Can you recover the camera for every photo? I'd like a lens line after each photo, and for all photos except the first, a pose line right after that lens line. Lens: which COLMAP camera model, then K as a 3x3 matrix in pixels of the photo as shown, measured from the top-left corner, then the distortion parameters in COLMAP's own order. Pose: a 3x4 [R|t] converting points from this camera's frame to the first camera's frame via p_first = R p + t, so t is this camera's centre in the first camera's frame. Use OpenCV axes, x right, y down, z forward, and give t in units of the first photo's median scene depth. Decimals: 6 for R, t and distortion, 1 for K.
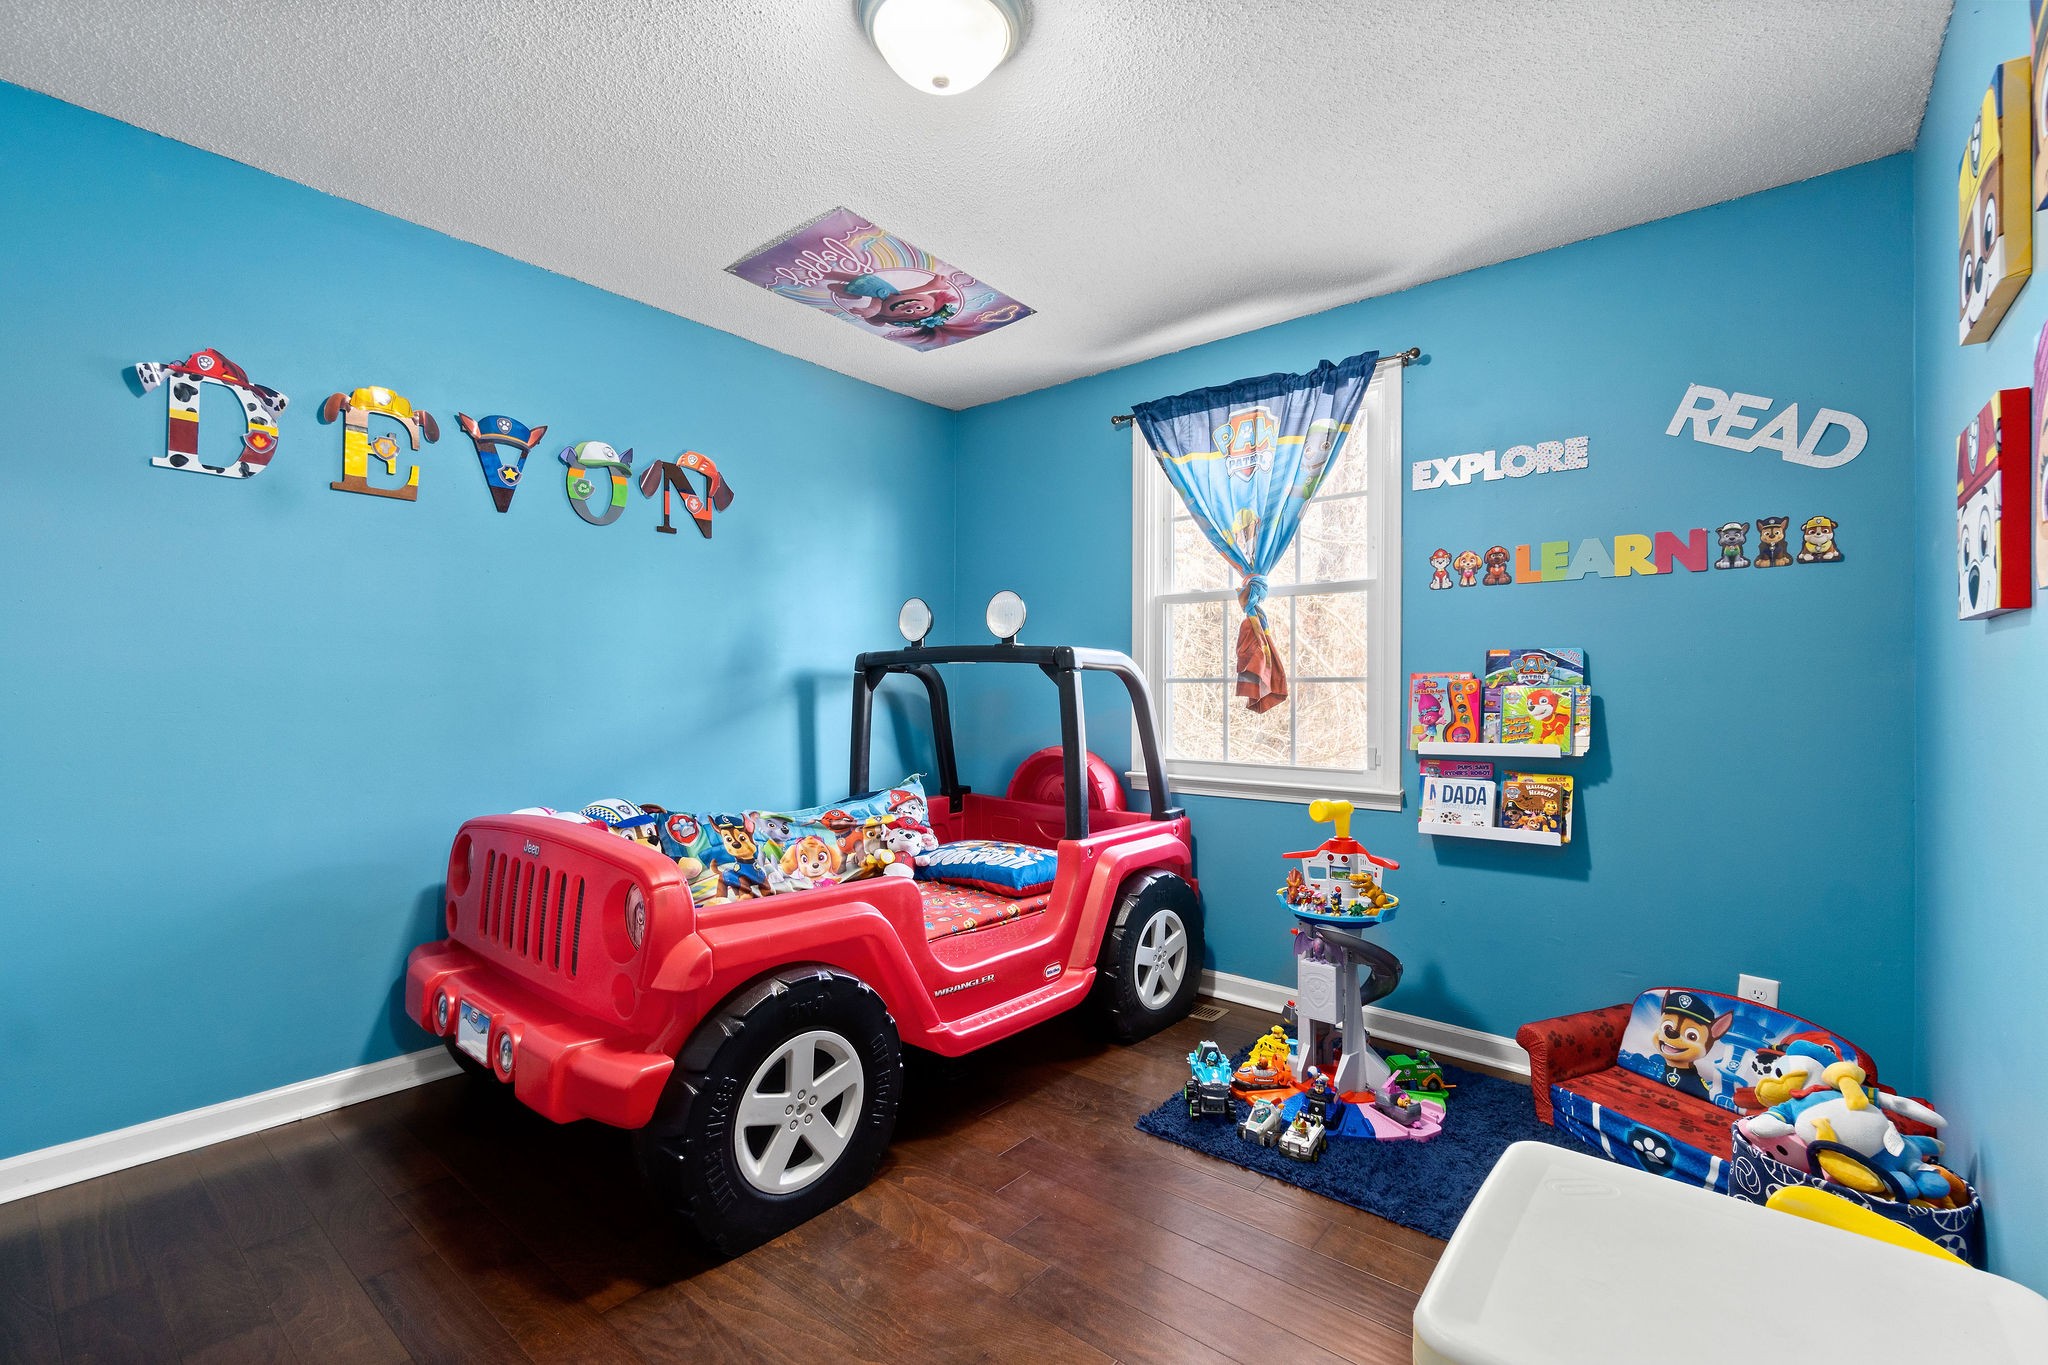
lens RADIAL K [[884.9, 0, 1026.1], [0, 884.9, 696.2], [0, 0, 1]] dist [0.002802, 0.000249]
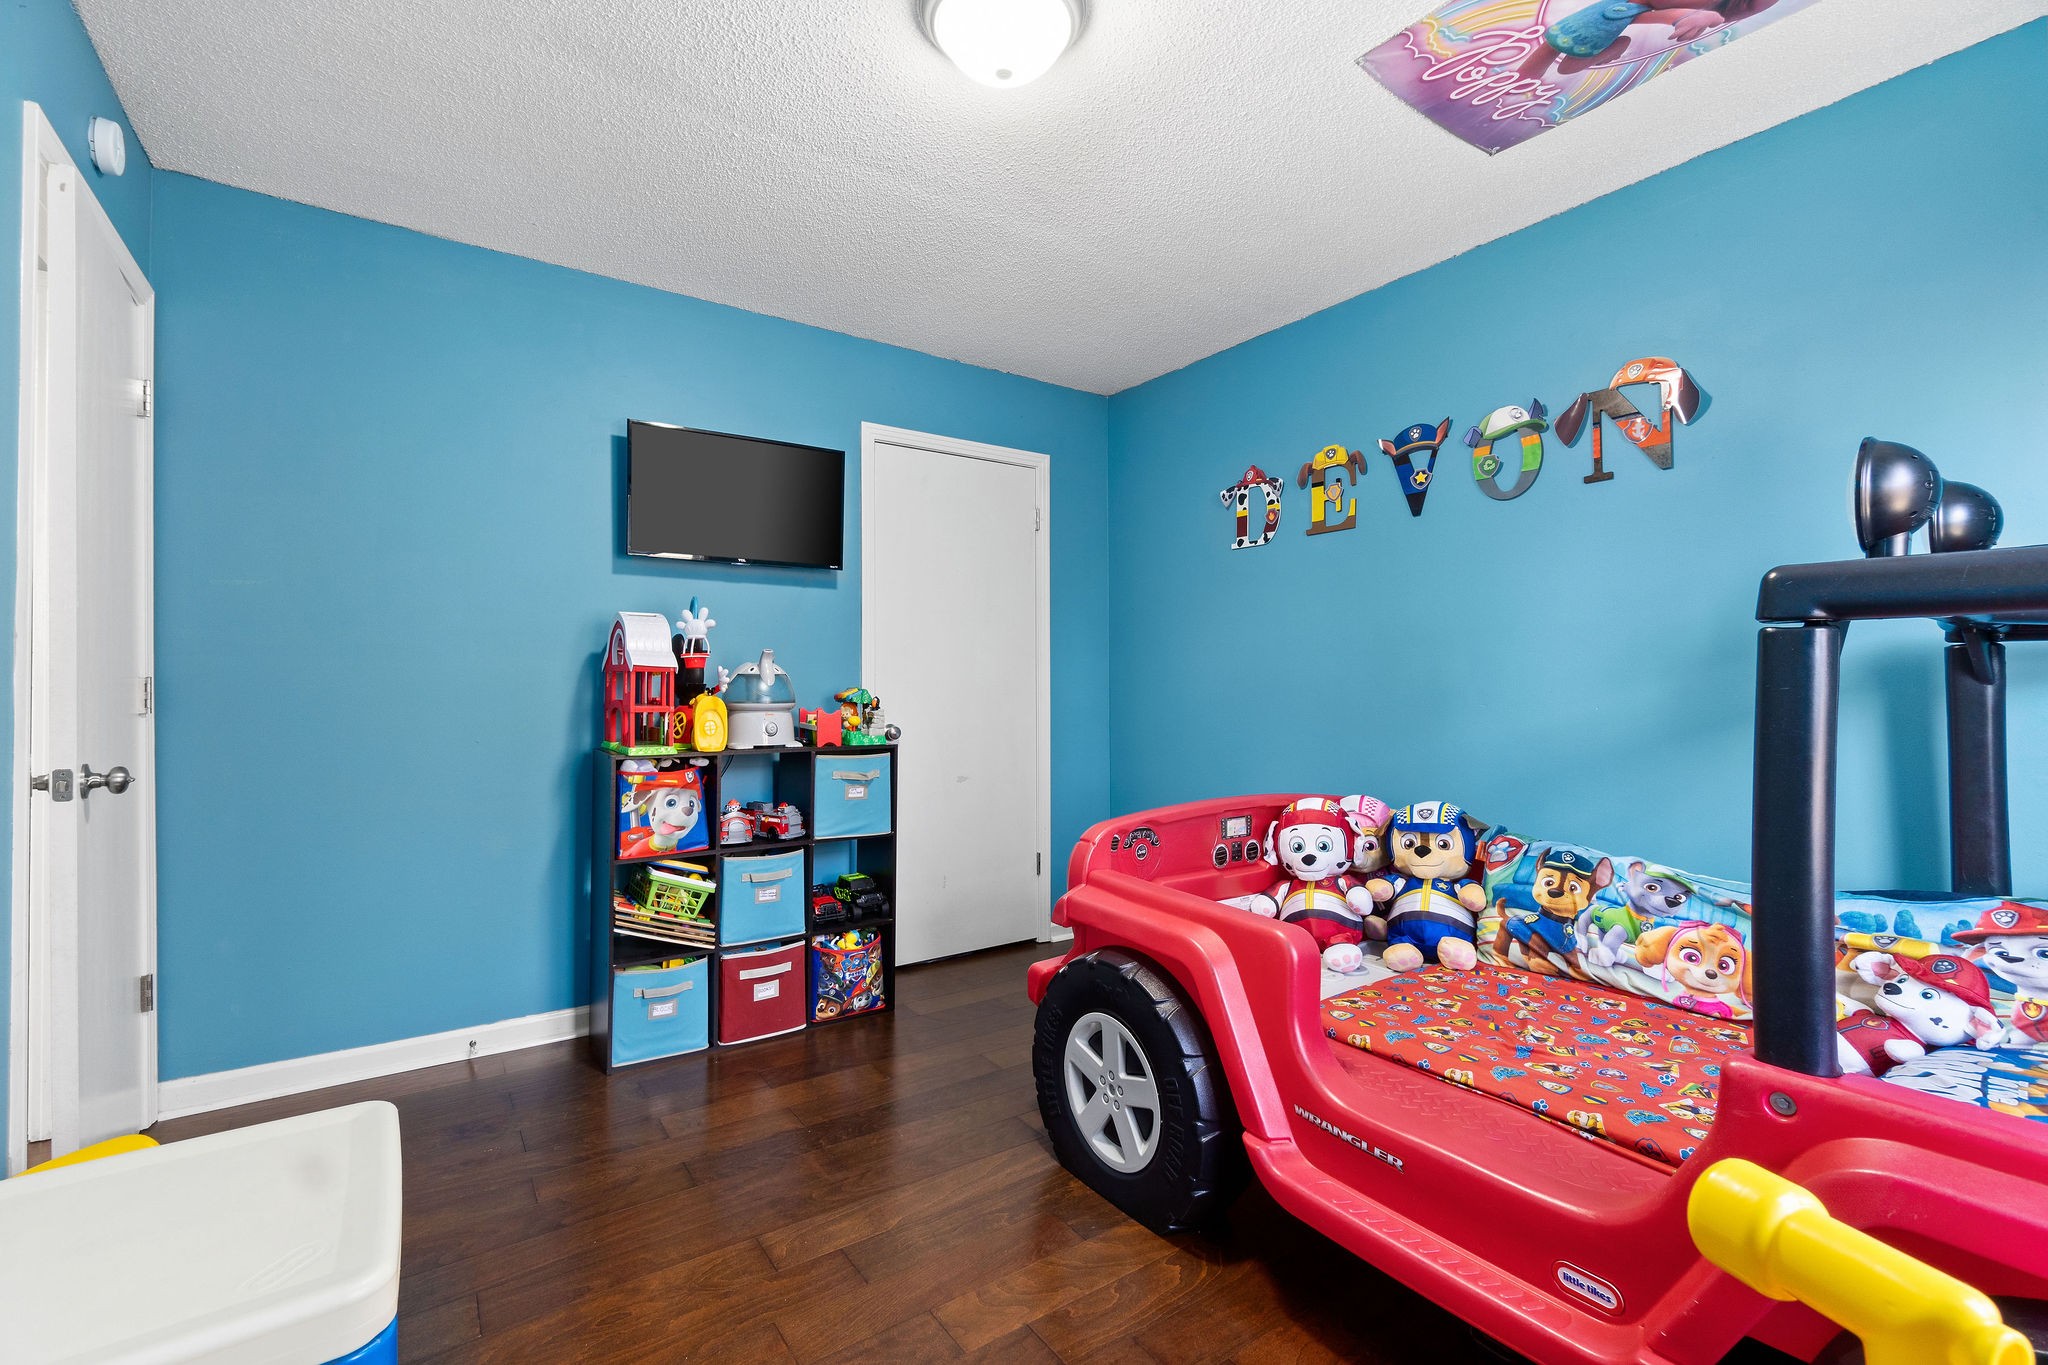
lens RADIAL K [[896.2, 0, 1024.0], [0, 896.2, 682.5], [0, 0, 1]] dist [-0.002399, -0.000154]
pose [[-0.264529, -0.007168, -0.964351, 0.554997], [-0.004190, 0.999971, -0.006283, -0.001470], [0.964369, 0.002378, -0.264551, 0.830448]]
